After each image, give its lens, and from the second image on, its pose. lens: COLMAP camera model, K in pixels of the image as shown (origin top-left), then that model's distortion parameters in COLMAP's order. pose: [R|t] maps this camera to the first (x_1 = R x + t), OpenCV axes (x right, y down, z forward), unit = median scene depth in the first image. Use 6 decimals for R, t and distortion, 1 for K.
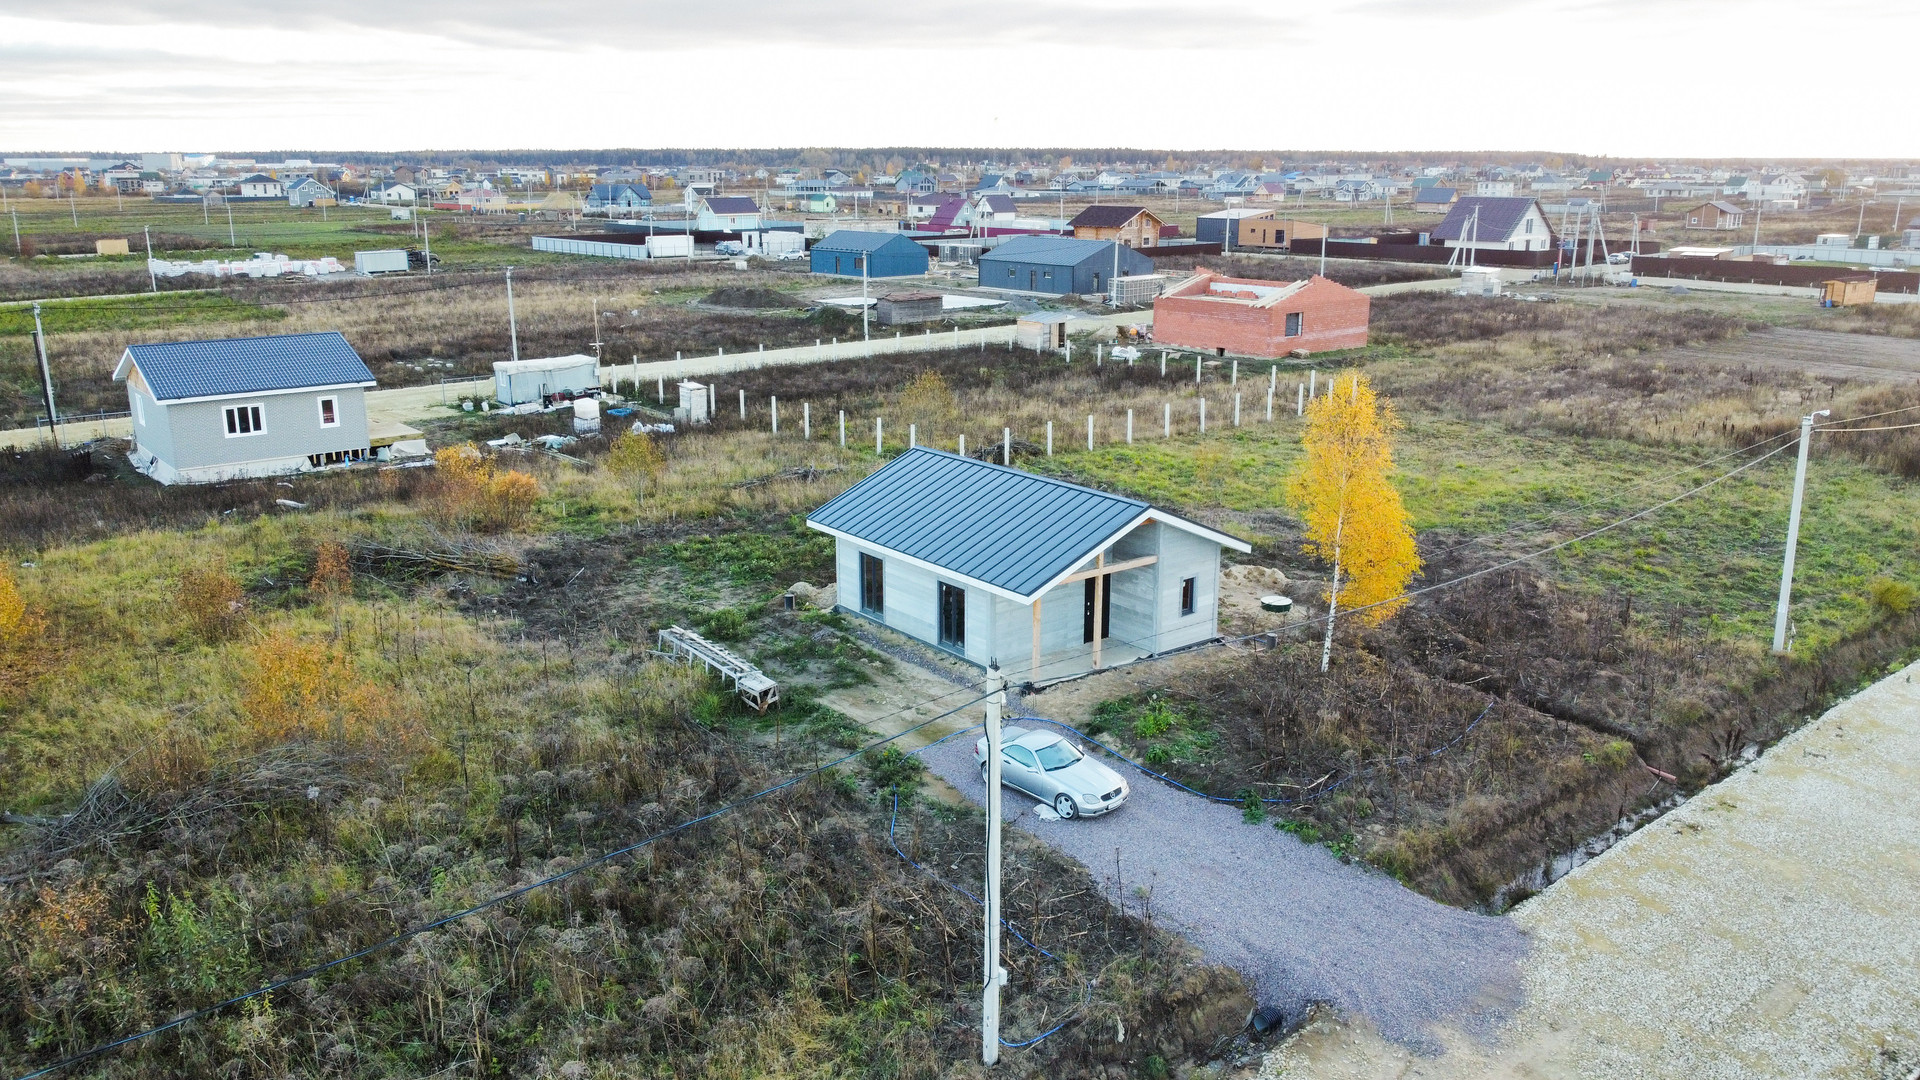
lens RADIAL K [[1446.7, 0, 960.0], [0, 1446.7, 540.0], [0, 0, 1]] dist [0.000008, 0.003191]
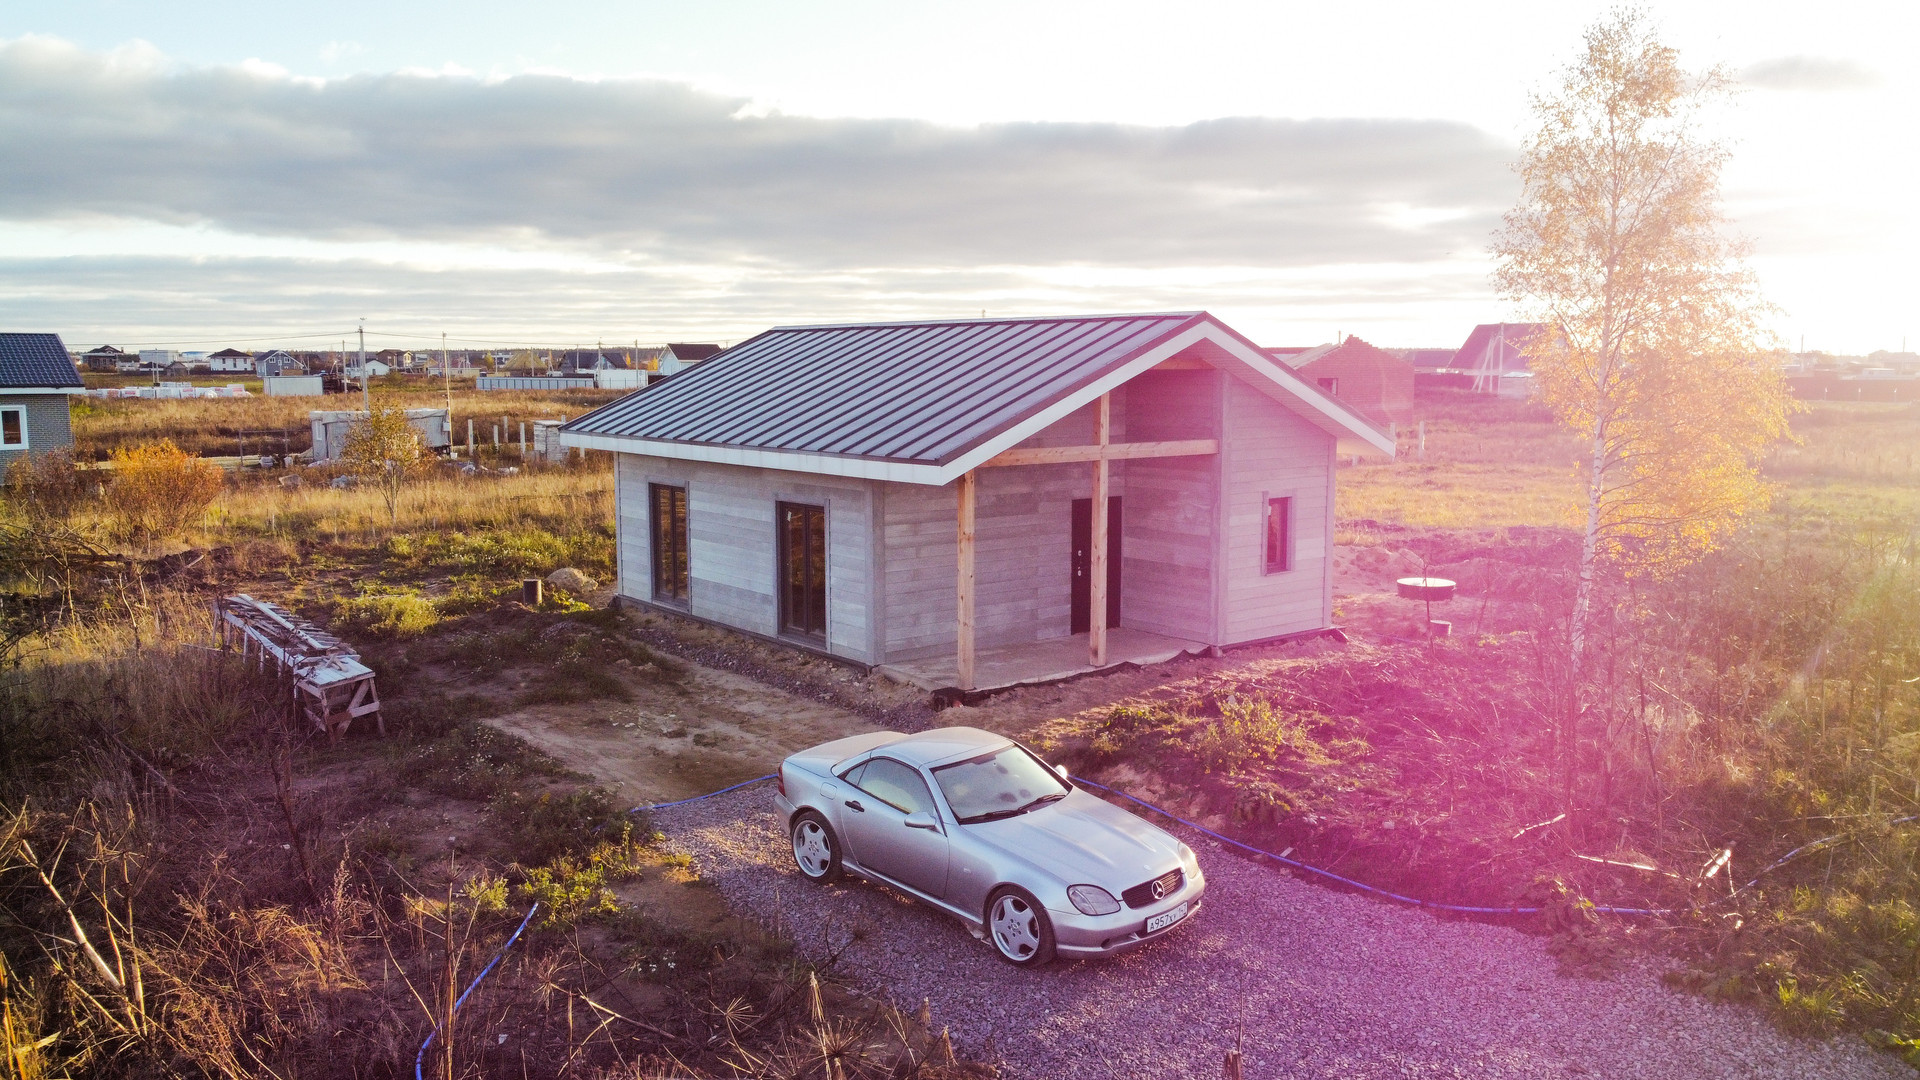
lens RADIAL K [[1446.7, 0, 960.0], [0, 1446.7, 540.0], [0, 0, 1]] dist [0.000008, 0.003191]
pose [[0.999983, -0.001913, 0.005459, 0.044405], [0.002634, 0.990798, -0.135324, 0.107163], [-0.005150, 0.135336, 0.990786, 0.500845]]
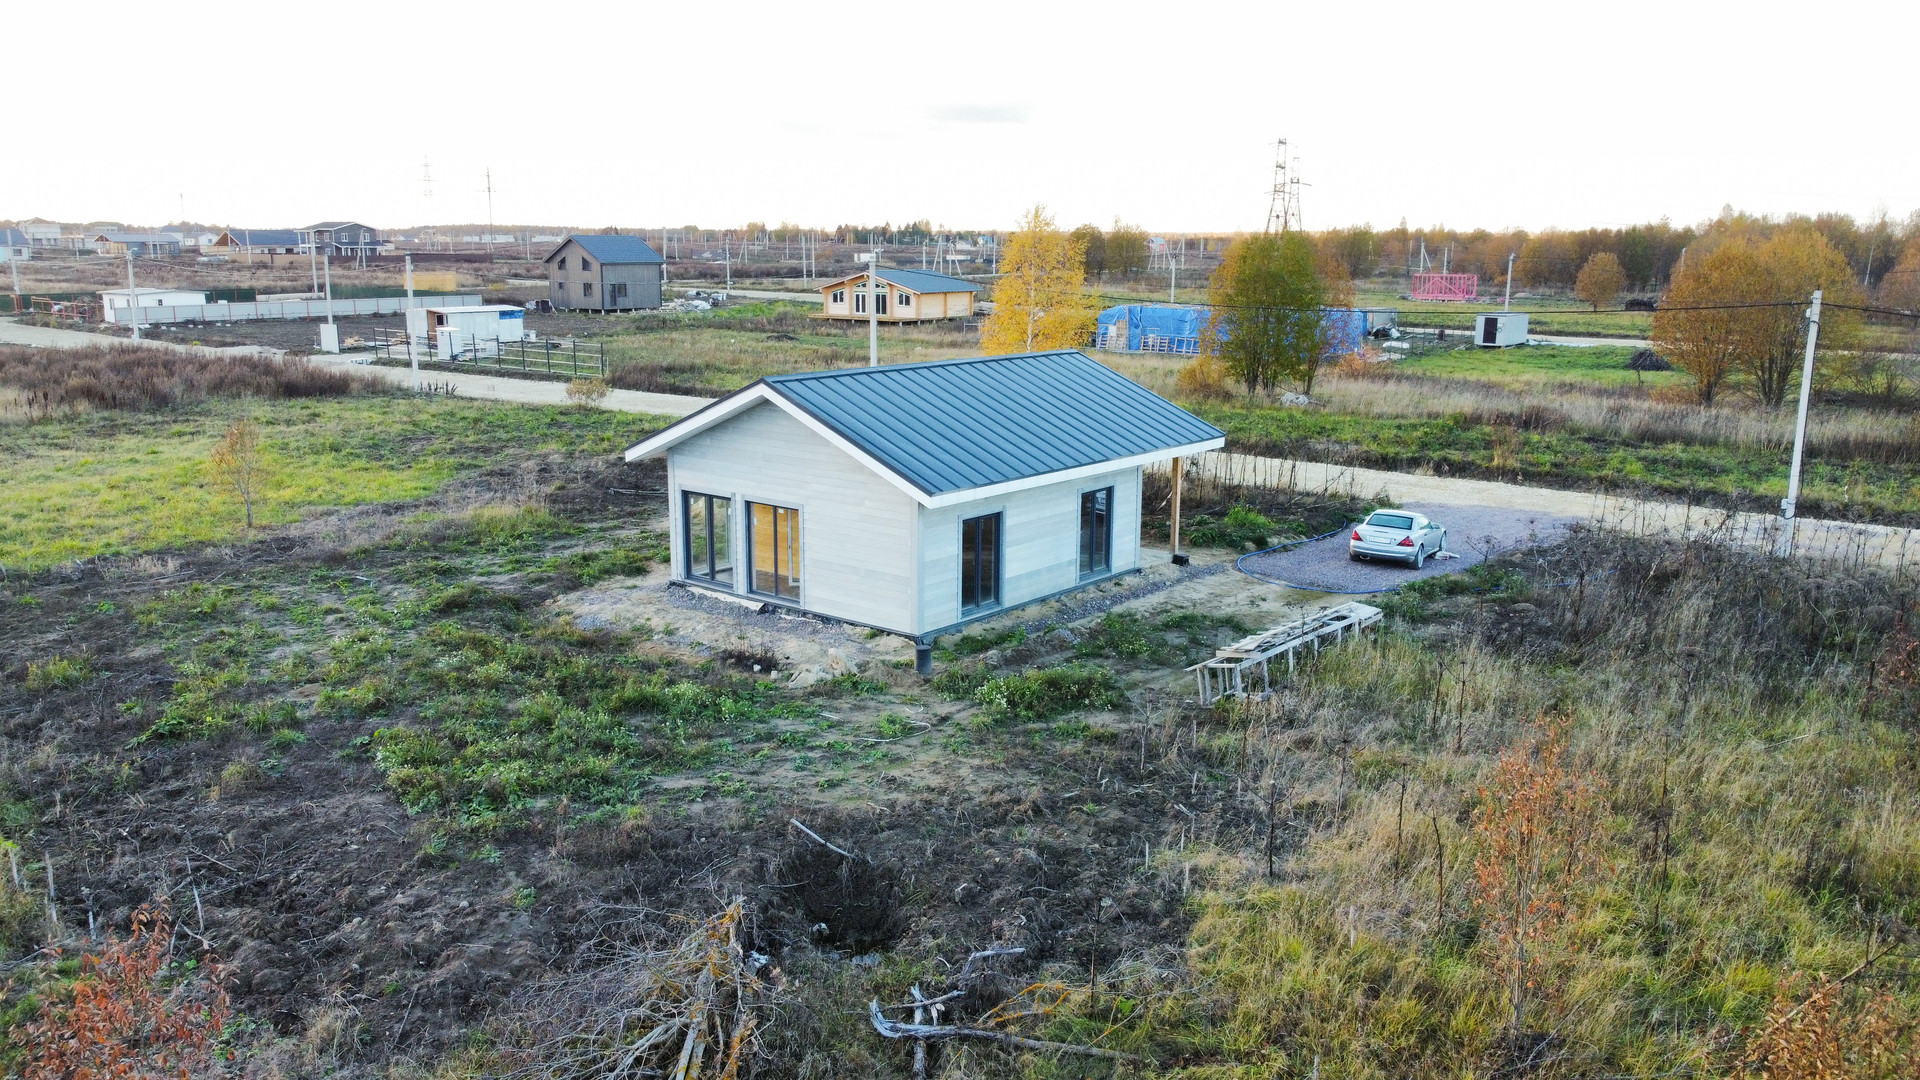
lens RADIAL K [[1446.7, 0, 960.0], [0, 1446.7, 540.0], [0, 0, 1]] dist [0.000008, 0.003191]
pose [[-0.231275, -0.196873, 0.952761, -0.708904], [0.237413, 0.938284, 0.251512, -0.151106], [-0.943476, 0.284366, -0.170262, 1.177122]]
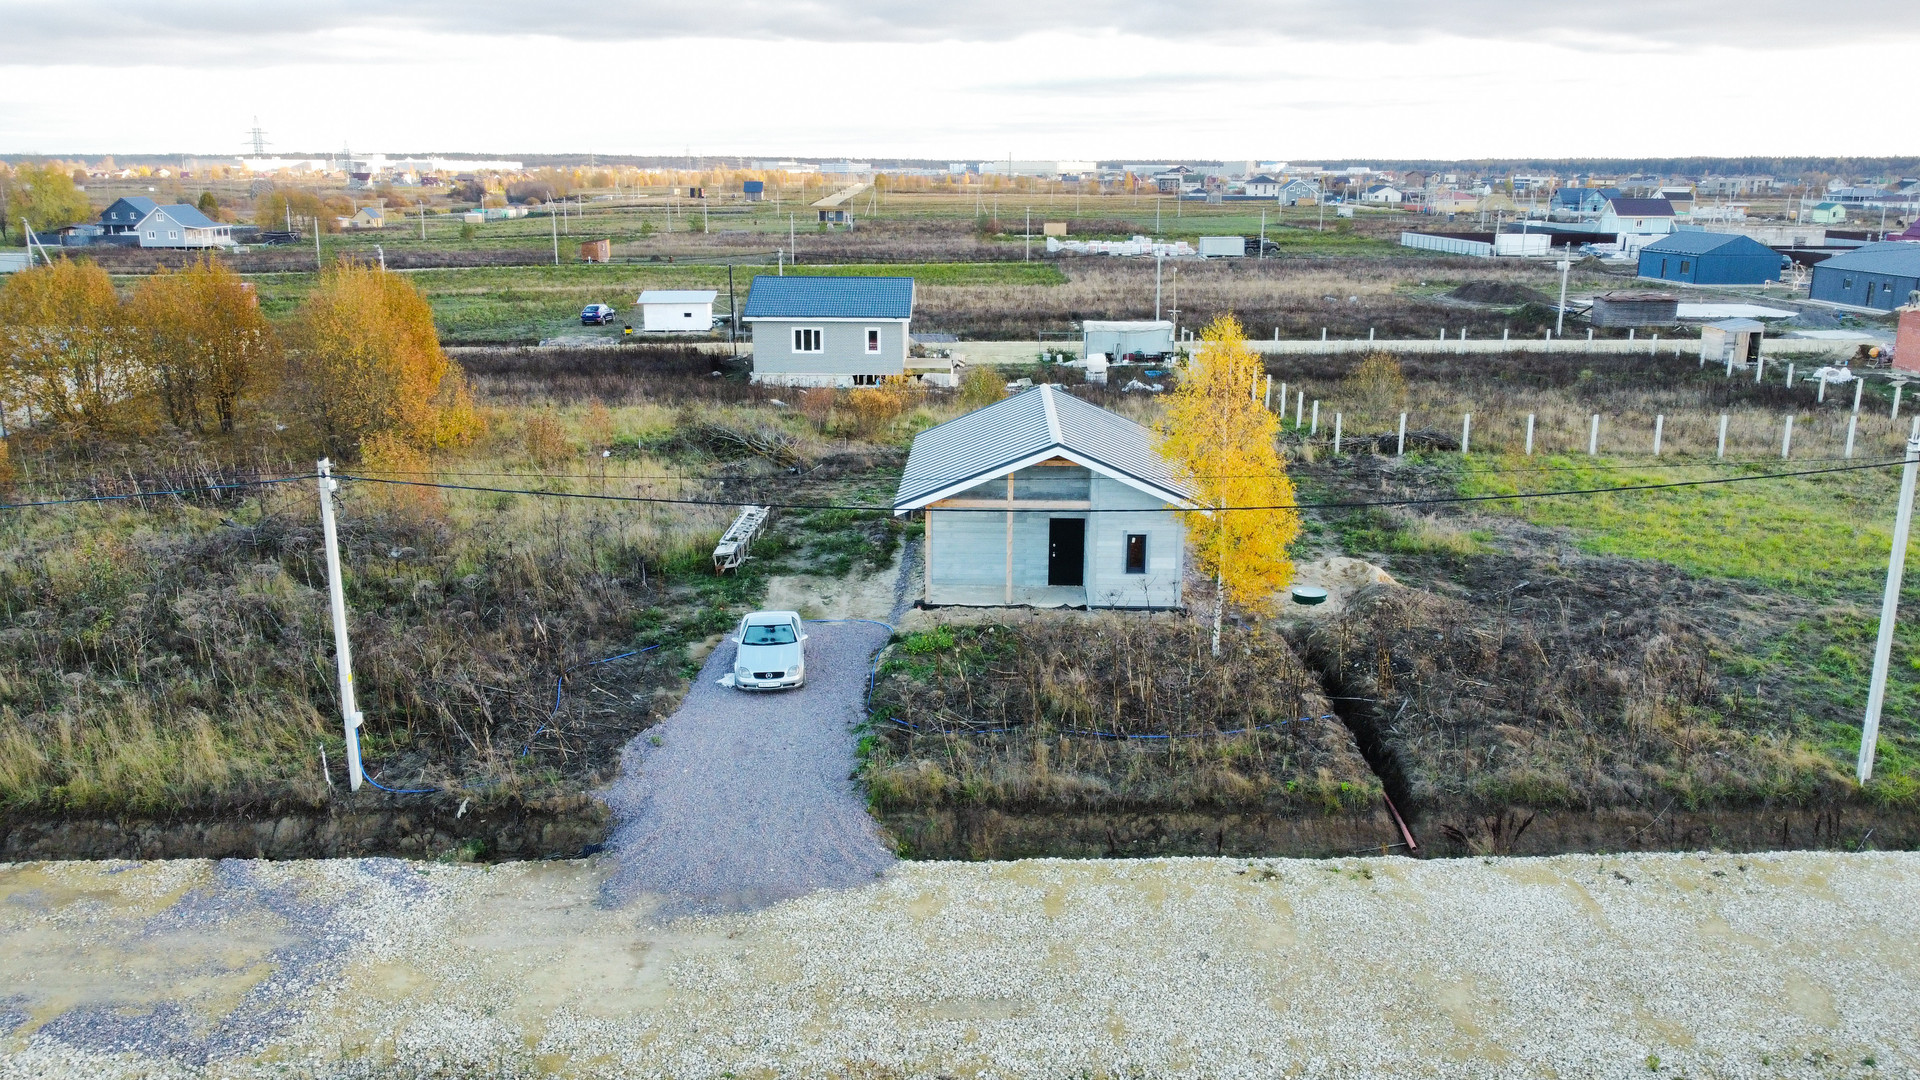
lens RADIAL K [[1446.7, 0, 960.0], [0, 1446.7, 540.0], [0, 0, 1]] dist [0.000008, 0.003191]
pose [[0.771365, 0.162173, -0.615383, 0.642080], [-0.166010, 0.984782, 0.051434, 0.000777], [0.614359, 0.062485, 0.786548, 0.188034]]
